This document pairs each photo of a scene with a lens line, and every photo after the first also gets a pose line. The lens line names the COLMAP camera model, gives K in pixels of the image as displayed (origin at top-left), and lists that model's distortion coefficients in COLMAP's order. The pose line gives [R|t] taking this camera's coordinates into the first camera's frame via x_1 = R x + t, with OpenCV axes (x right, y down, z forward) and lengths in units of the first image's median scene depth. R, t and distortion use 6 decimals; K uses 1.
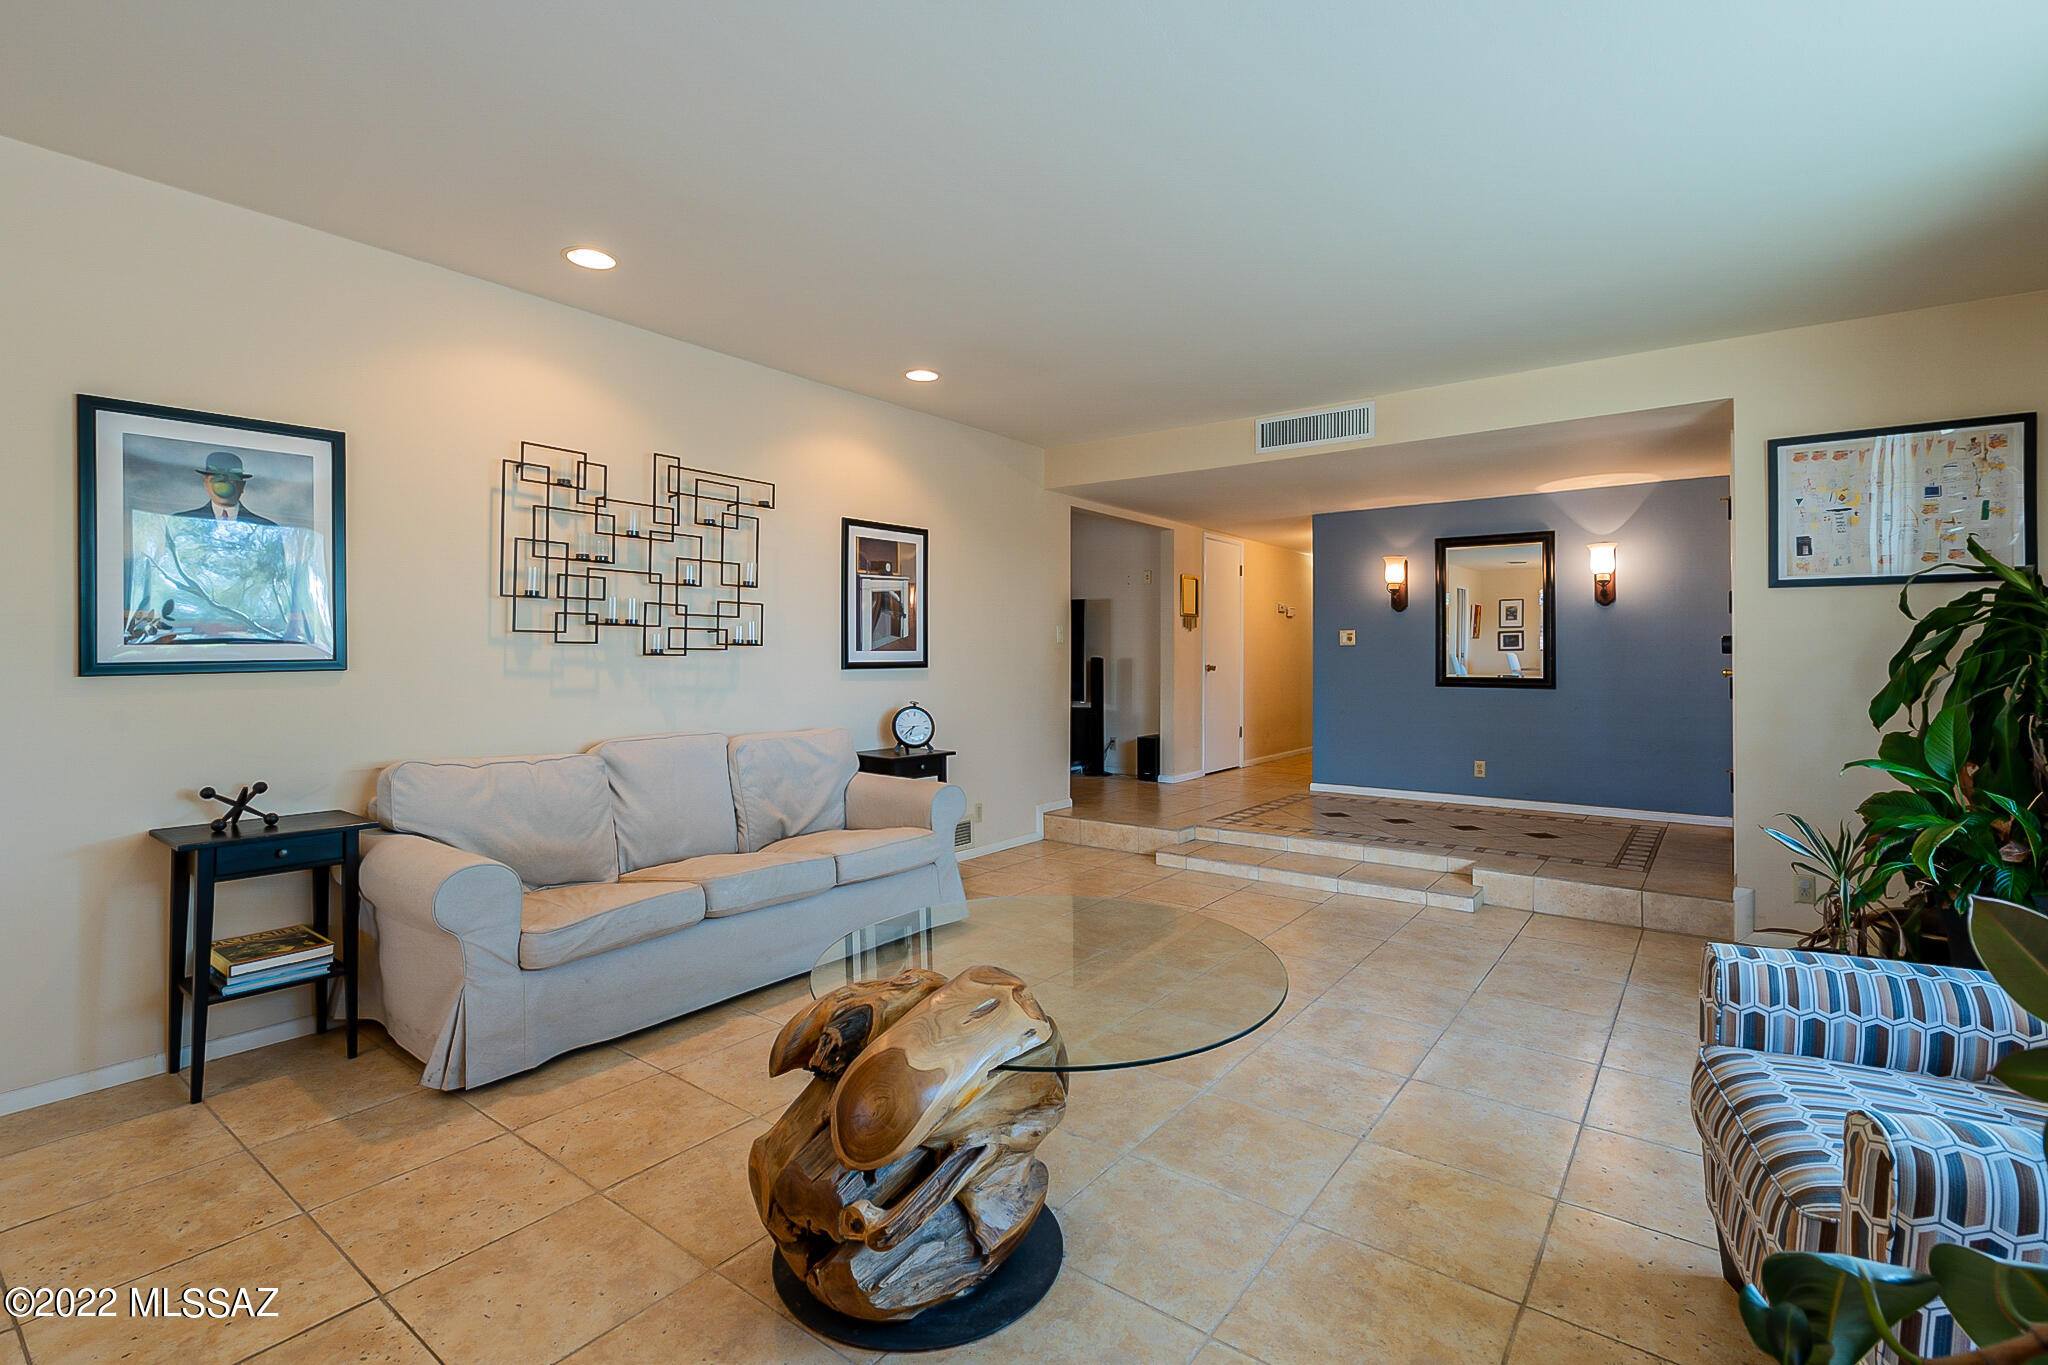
lens RADIAL K [[932.1, 0, 1009.4], [0, 932.1, 645.7], [0, 0, 1]] dist [-0.004825, 0.000251]
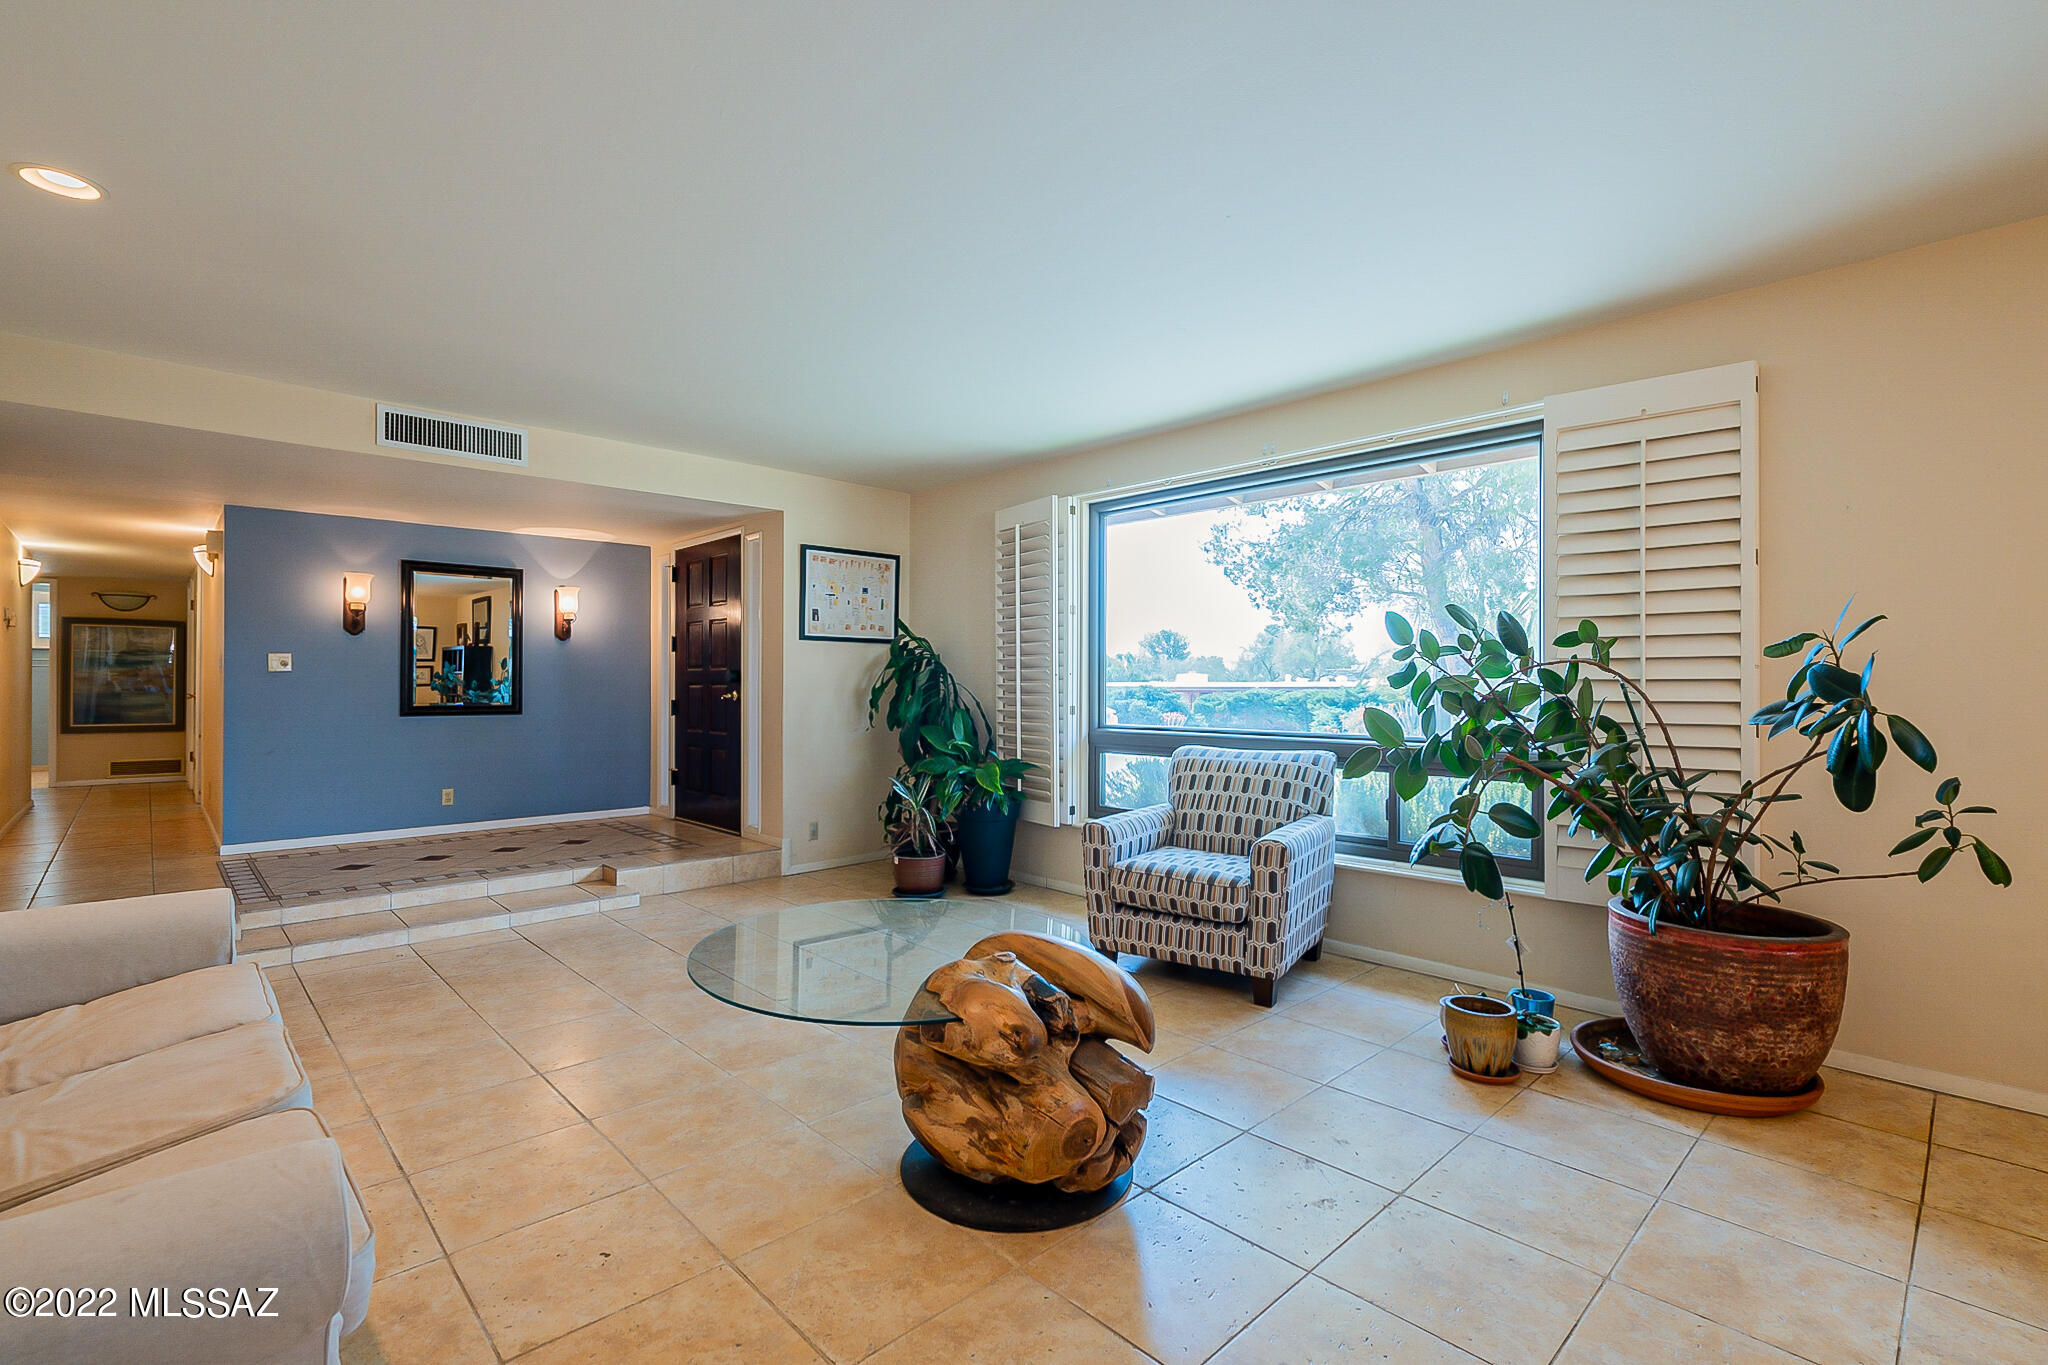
lens RADIAL K [[928.3, 0, 1024.0], [0, 928.3, 682.5], [0, 0, 1]] dist [0.001216, 0.000255]
pose [[0.149656, -0.000725, 0.988738, -0.414038], [-0.010583, 0.999941, 0.002335, 0.000619], [-0.988681, -0.010814, 0.149640, 0.255637]]
